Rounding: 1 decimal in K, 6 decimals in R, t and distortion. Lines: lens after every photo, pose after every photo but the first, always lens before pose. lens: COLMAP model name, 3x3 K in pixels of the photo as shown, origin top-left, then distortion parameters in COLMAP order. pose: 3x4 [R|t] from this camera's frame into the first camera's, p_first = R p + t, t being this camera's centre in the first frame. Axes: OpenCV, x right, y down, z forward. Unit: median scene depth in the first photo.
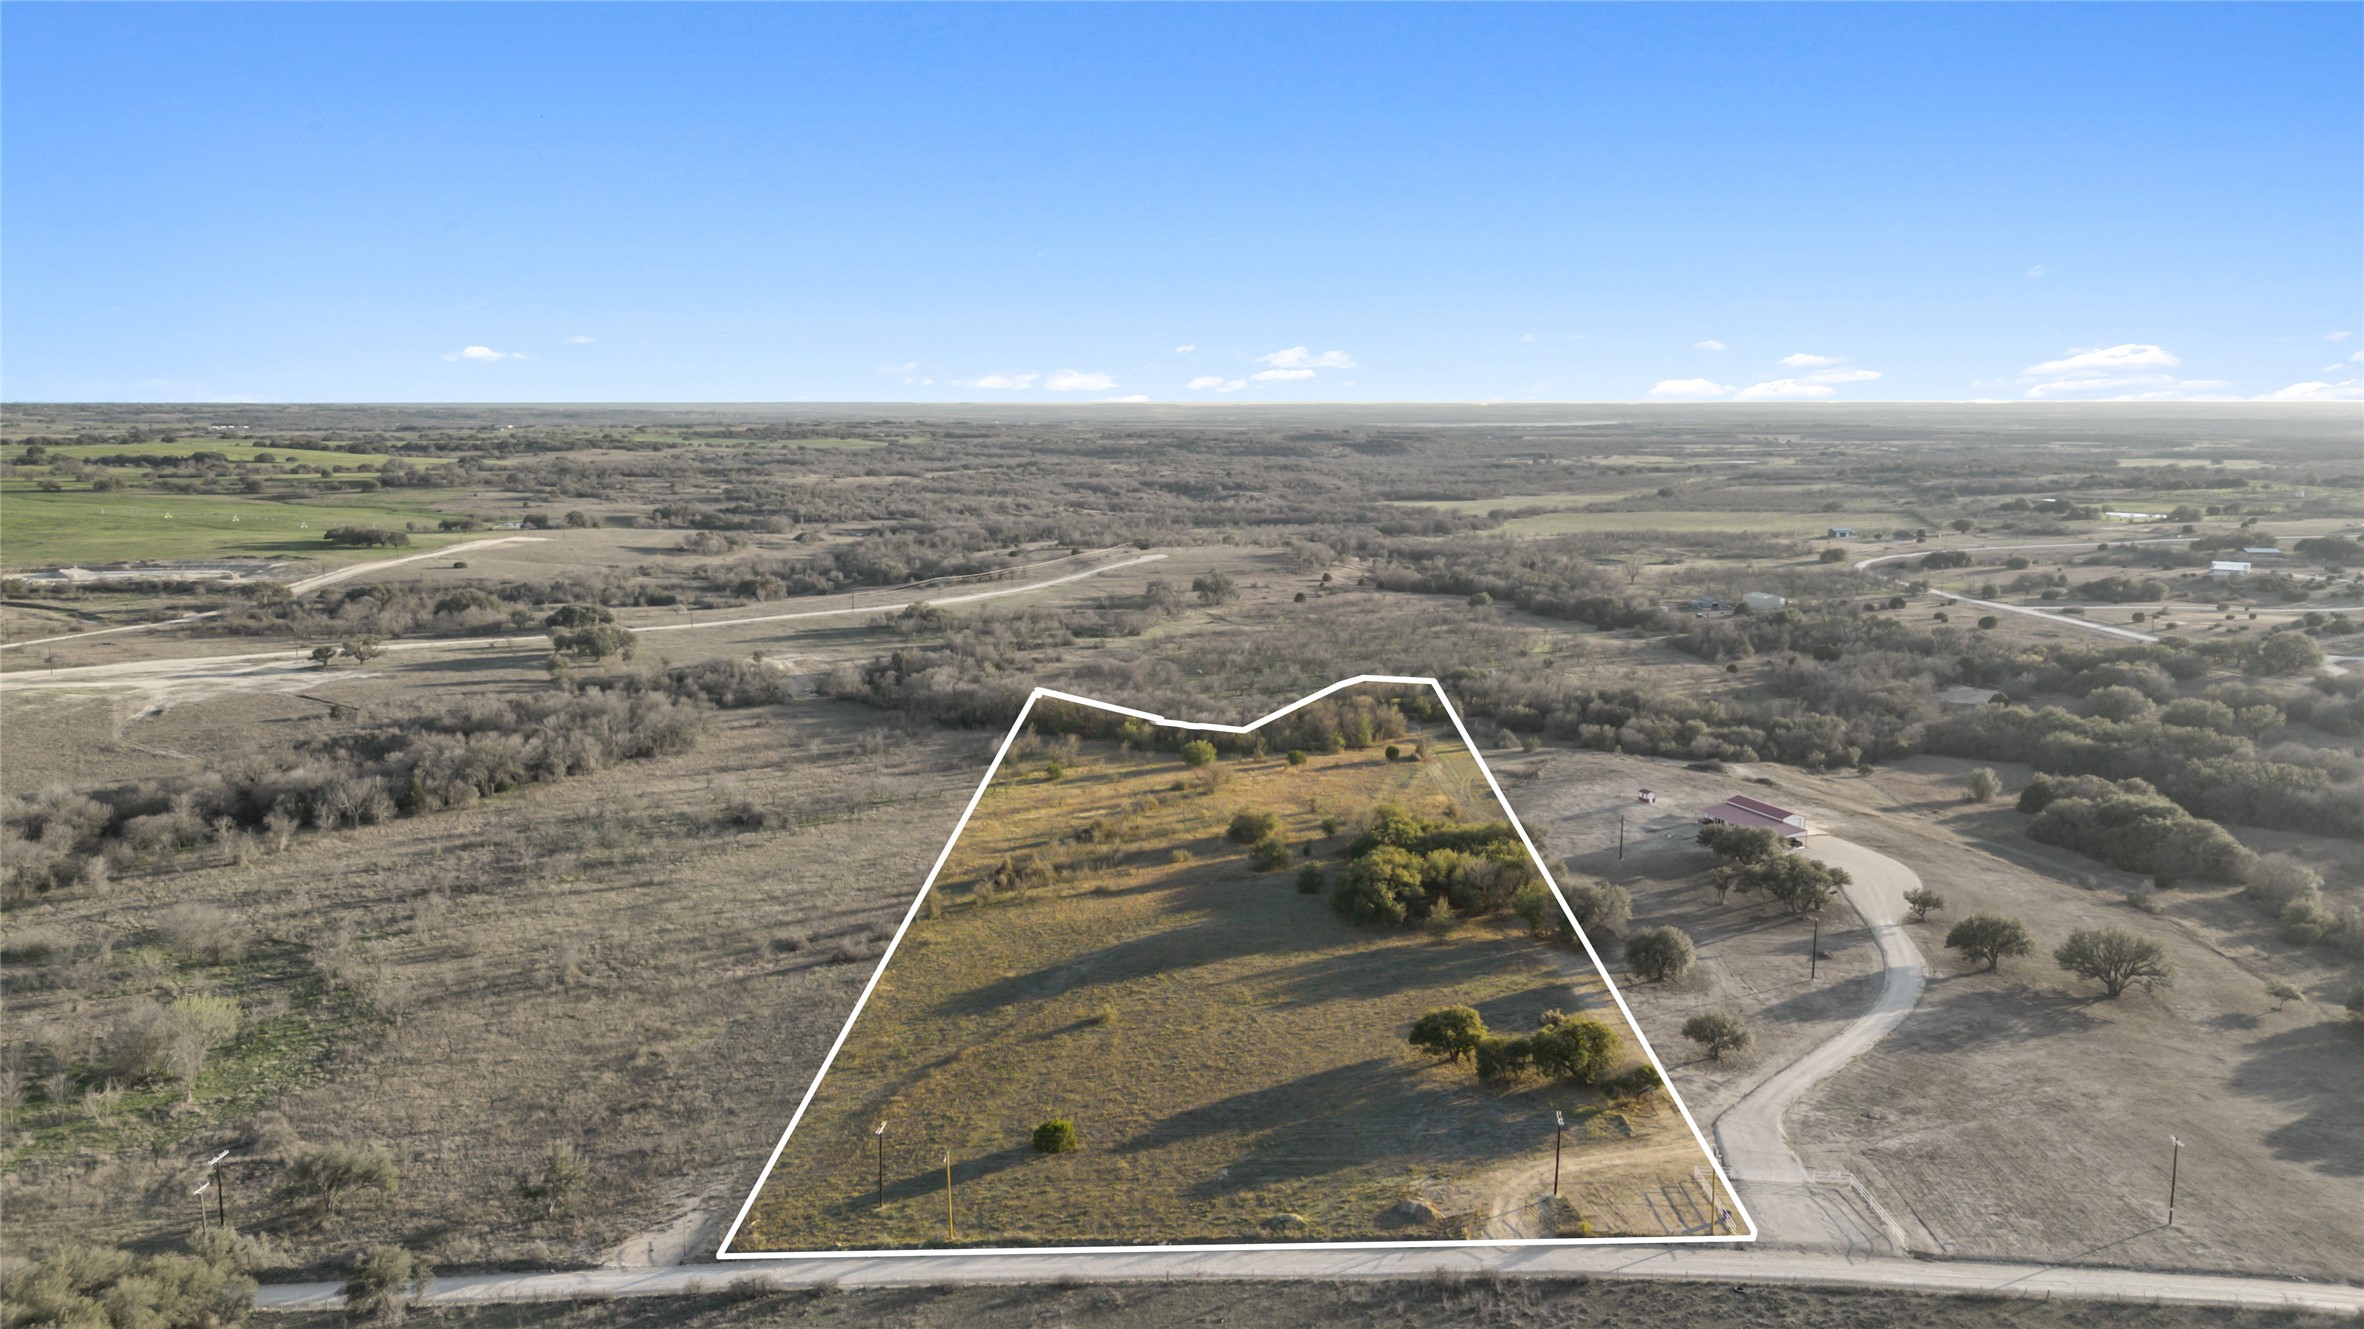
lens RADIAL K [[1653.4, 0, 1196.0], [0, 1653.4, 667.1], [0, 0, 1]] dist [0.067688, -0.064129]
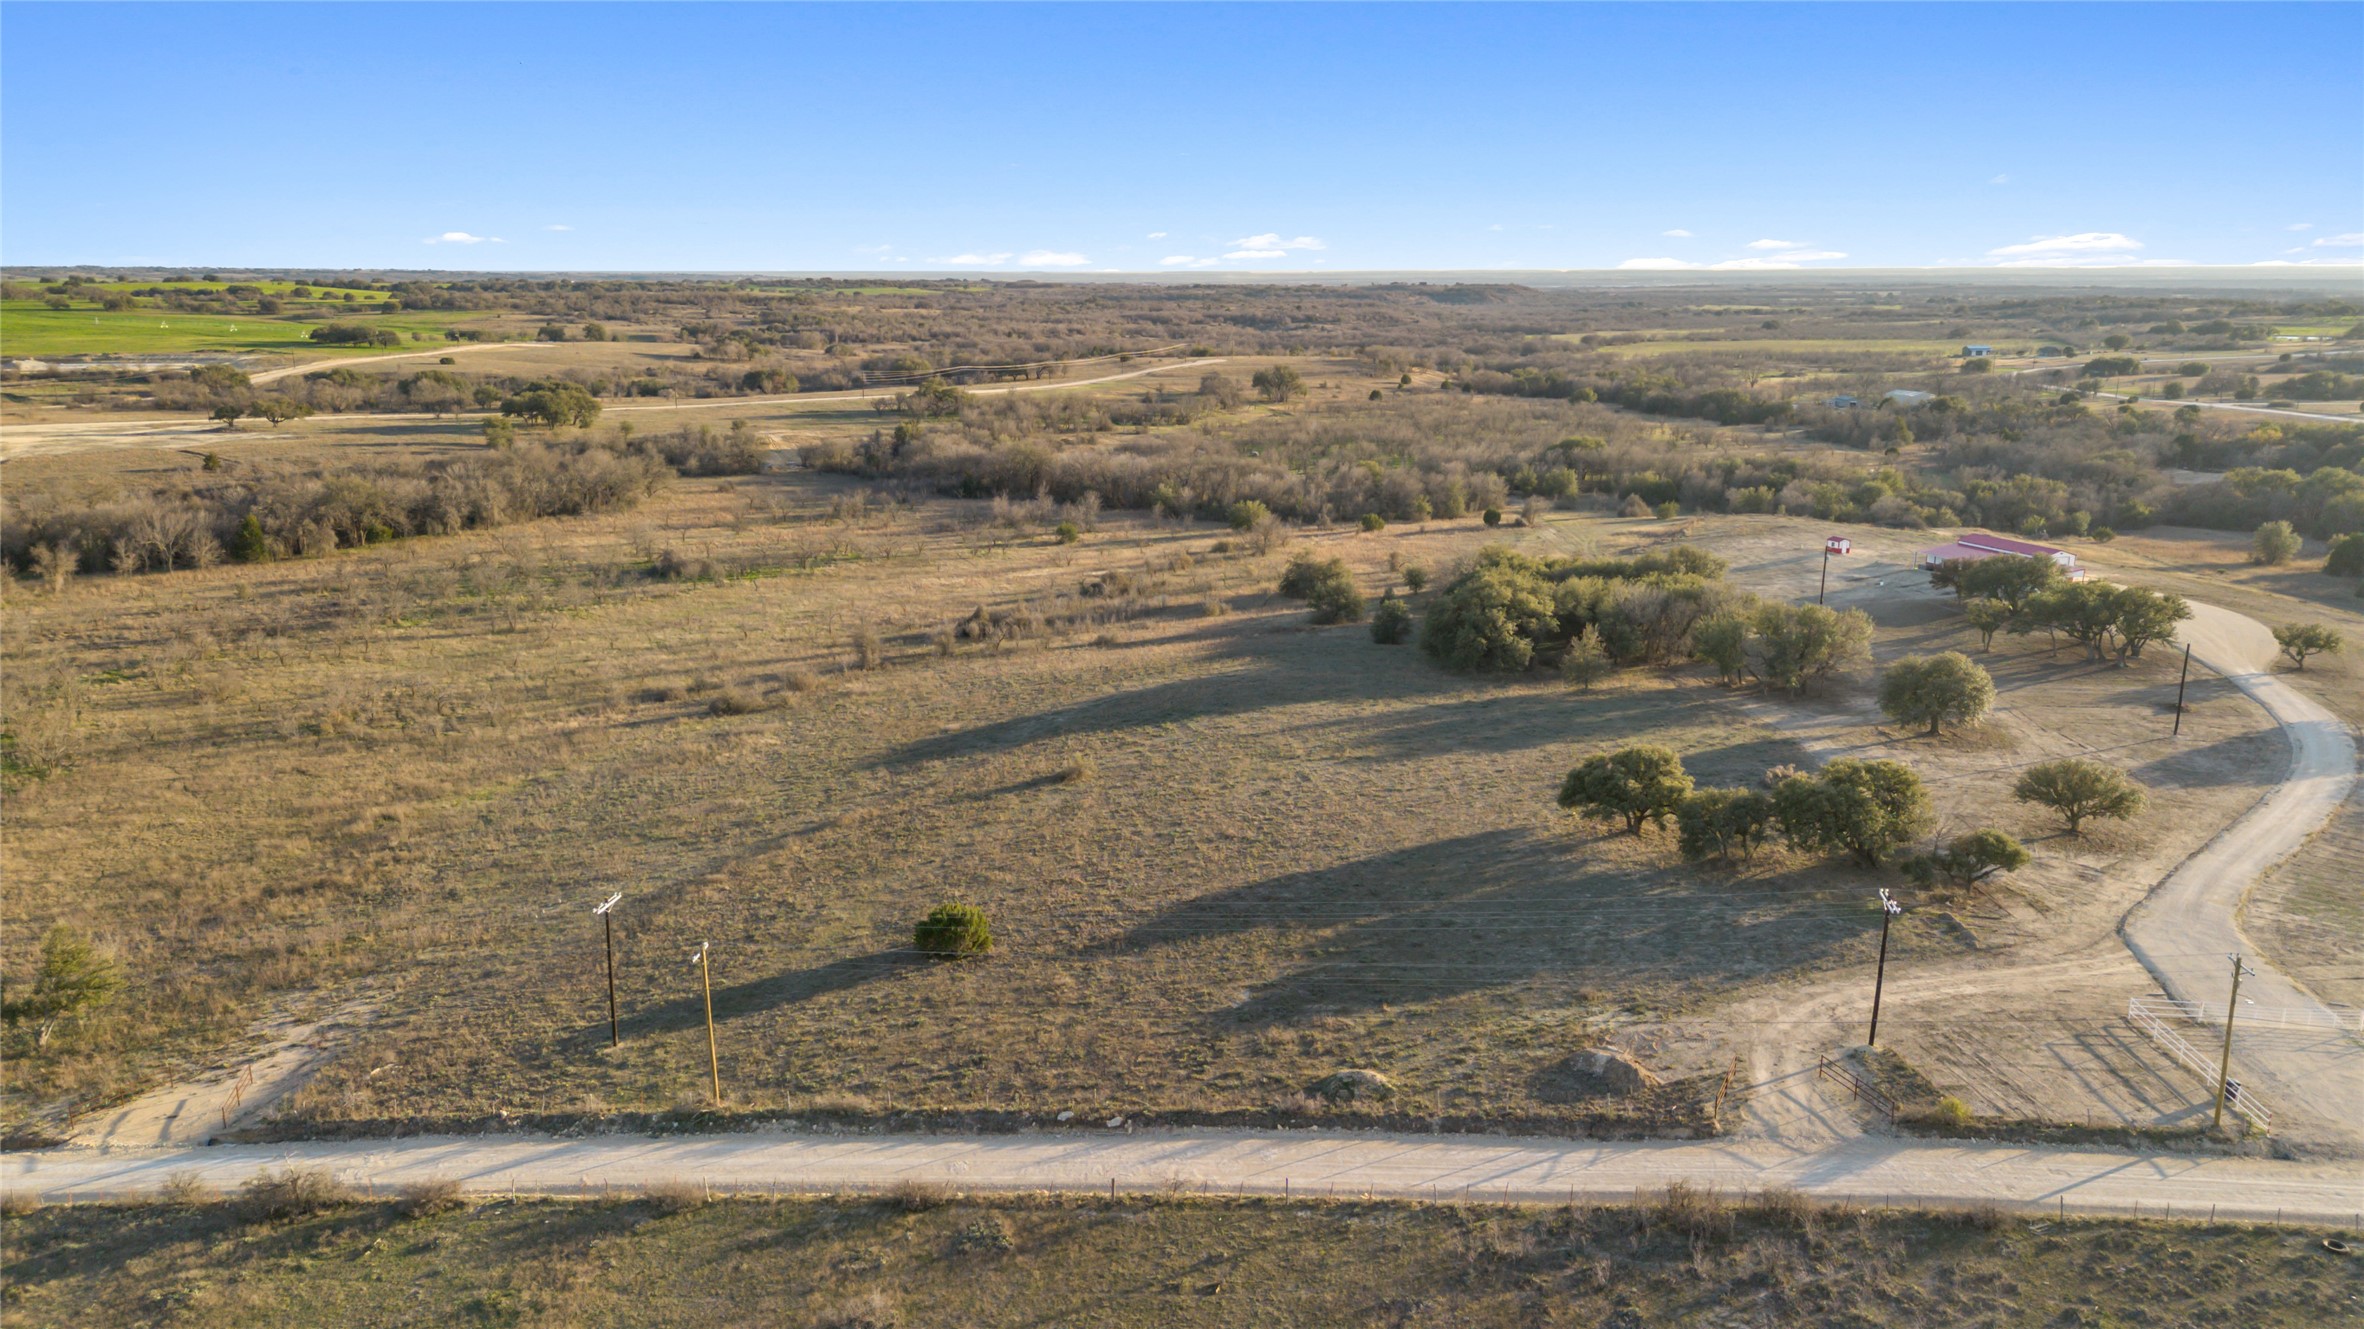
lens RADIAL K [[1653.4, 0, 1196.0], [0, 1653.4, 667.1], [0, 0, 1]] dist [0.067688, -0.064129]
pose [[0.999110, 0.007930, -0.041438, 0.015427], [-0.004732, 0.997042, 0.076708, 0.101442], [0.041924, -0.076444, 0.996192, 0.304935]]
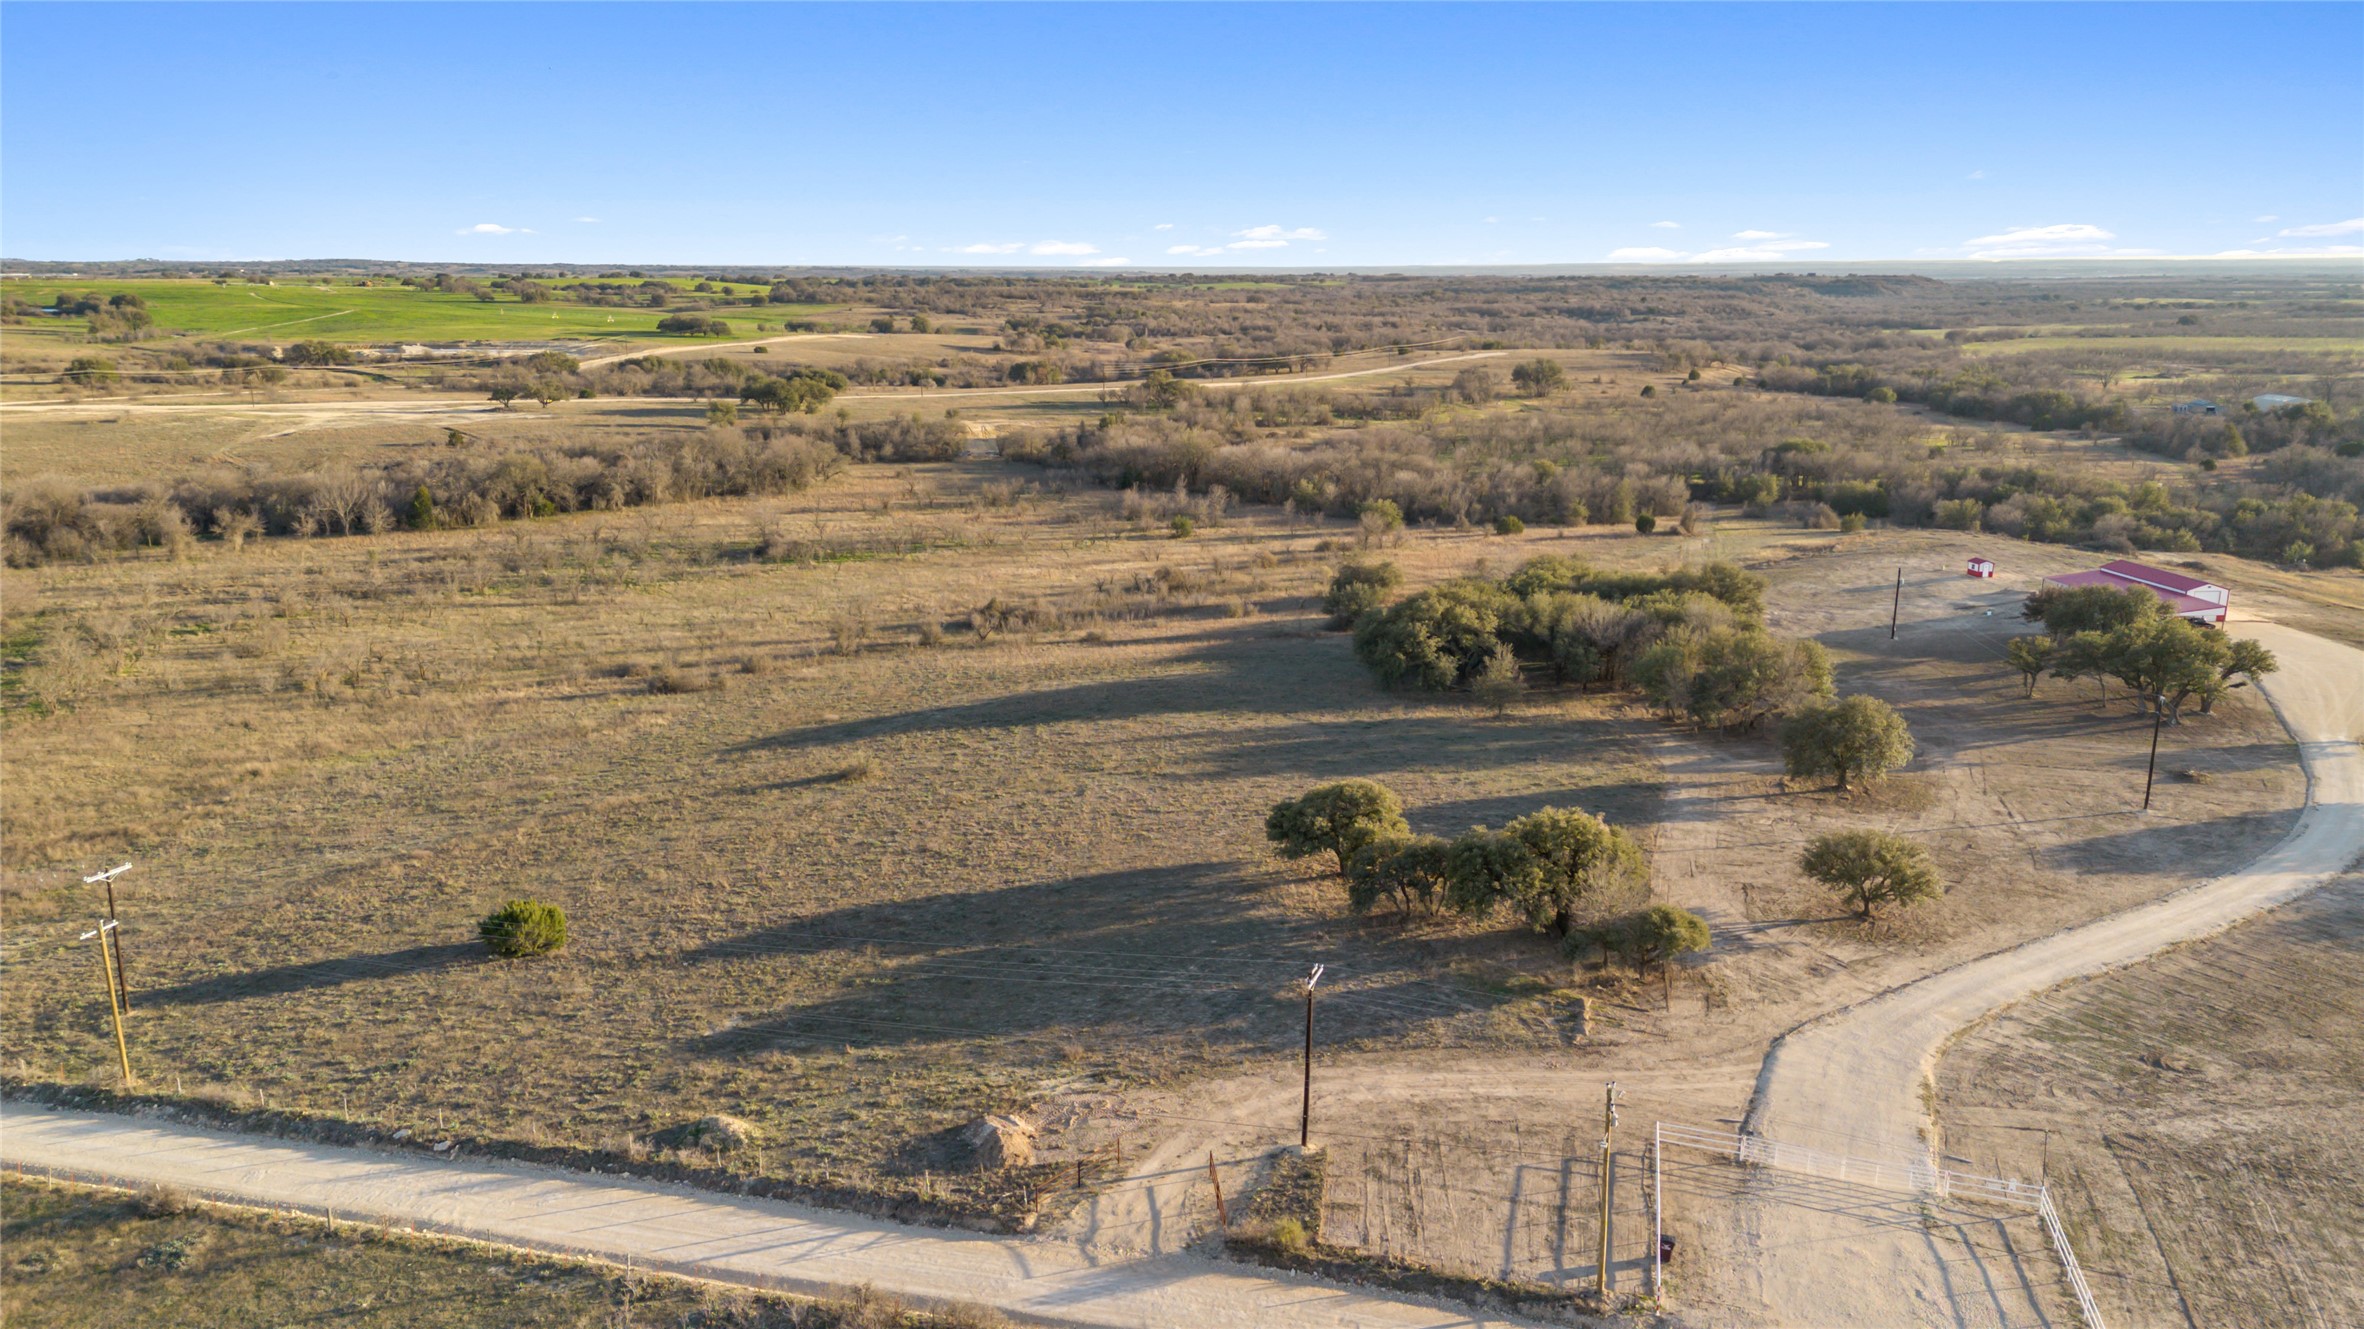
lens RADIAL K [[1653.4, 0, 1196.0], [0, 1653.4, 667.1], [0, 0, 1]] dist [0.067688, -0.064129]
pose [[0.965515, 0.057427, -0.253935, 0.188185], [-0.036969, 0.995727, 0.084617, 0.096211], [0.257709, -0.072311, 0.963513, 0.363642]]
